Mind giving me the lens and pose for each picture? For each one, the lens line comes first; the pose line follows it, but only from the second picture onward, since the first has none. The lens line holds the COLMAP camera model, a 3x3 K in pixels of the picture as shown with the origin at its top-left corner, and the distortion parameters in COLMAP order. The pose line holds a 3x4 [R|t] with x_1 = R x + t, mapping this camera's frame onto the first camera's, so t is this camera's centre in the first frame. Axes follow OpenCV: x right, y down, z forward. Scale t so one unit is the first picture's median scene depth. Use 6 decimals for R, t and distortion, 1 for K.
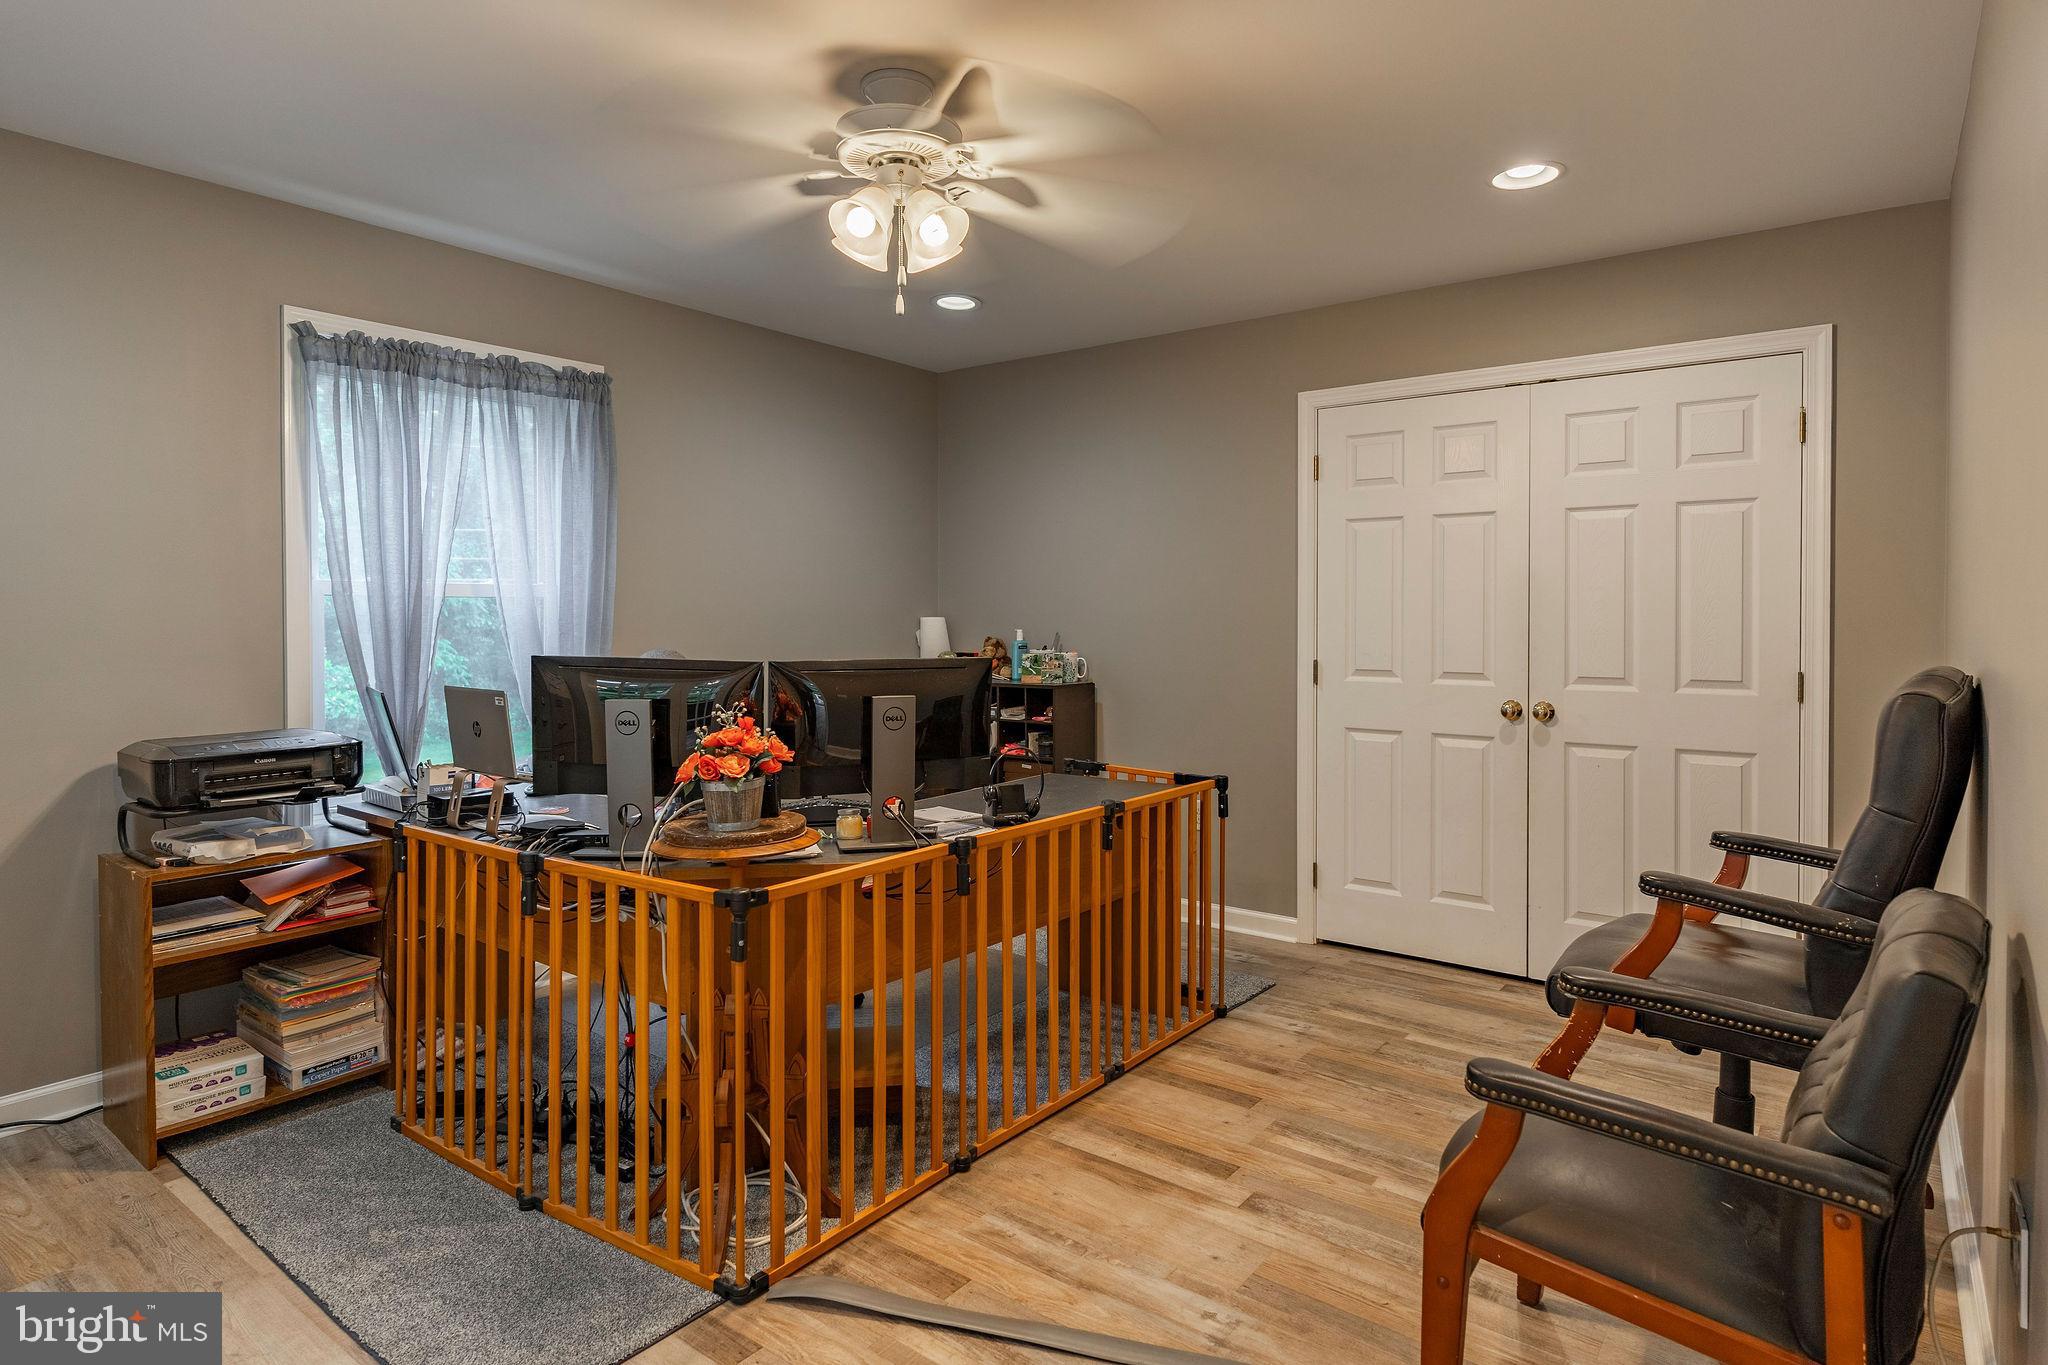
lens RADIAL K [[1083.5, 0, 1020.1], [0, 1083.5, 622.2], [0, 0, 1]] dist [0.000853, 0.000011]
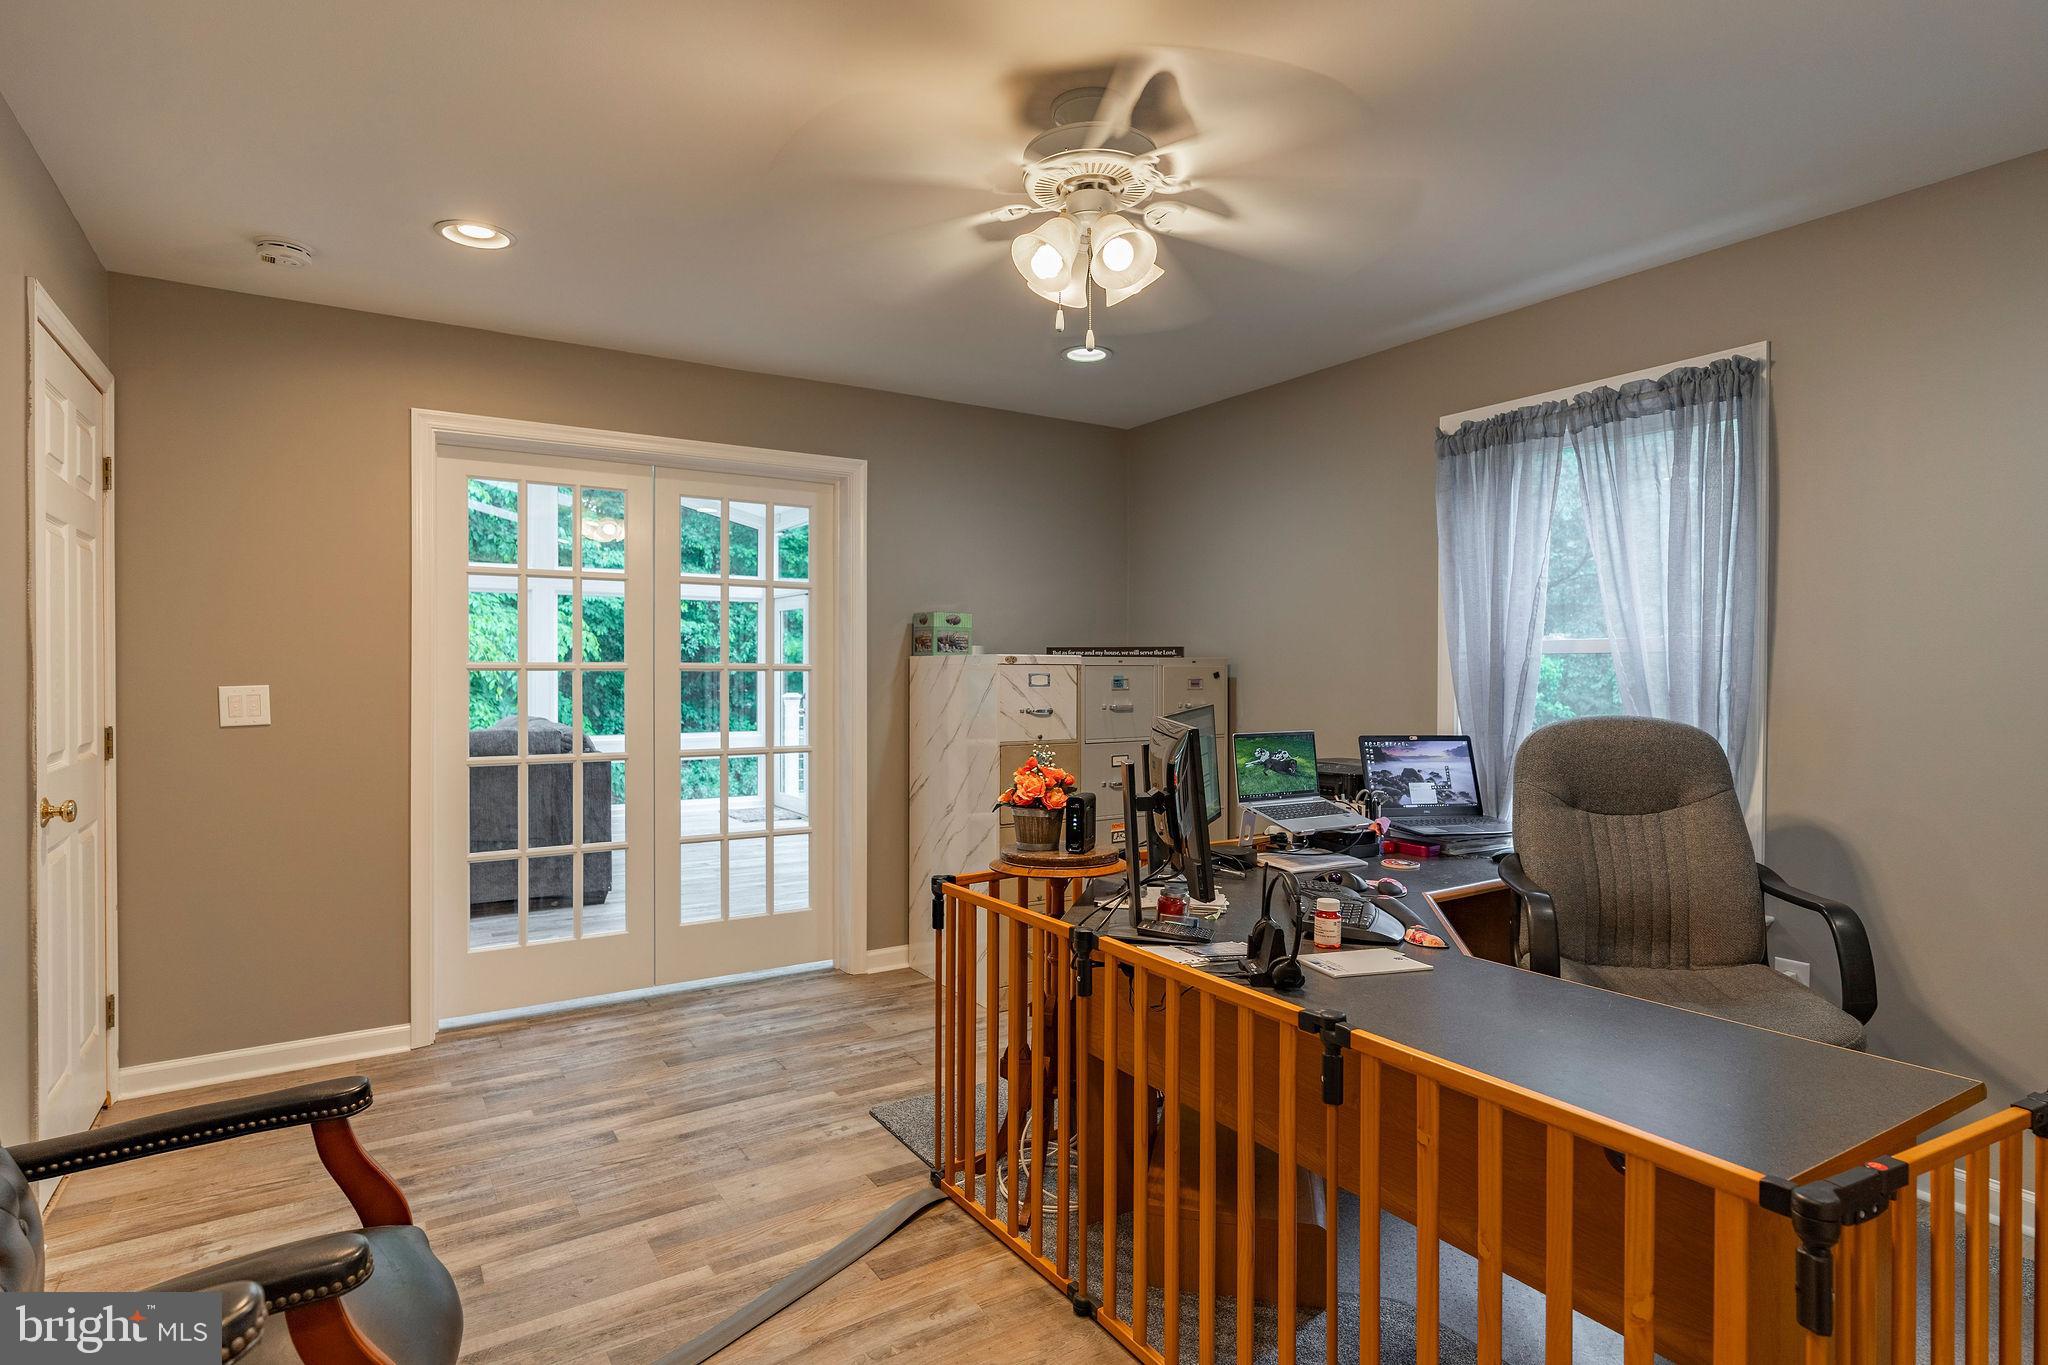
lens RADIAL K [[1032.8, 0, 1024.0], [0, 1032.8, 682.5], [0, 0, 1]] dist [0.001883, 0.000560]
pose [[-0.337489, 0.027769, -0.940920, 0.701571], [-0.004815, 0.999501, 0.031225, -0.034971], [0.941317, 0.015069, -0.337187, 1.167563]]
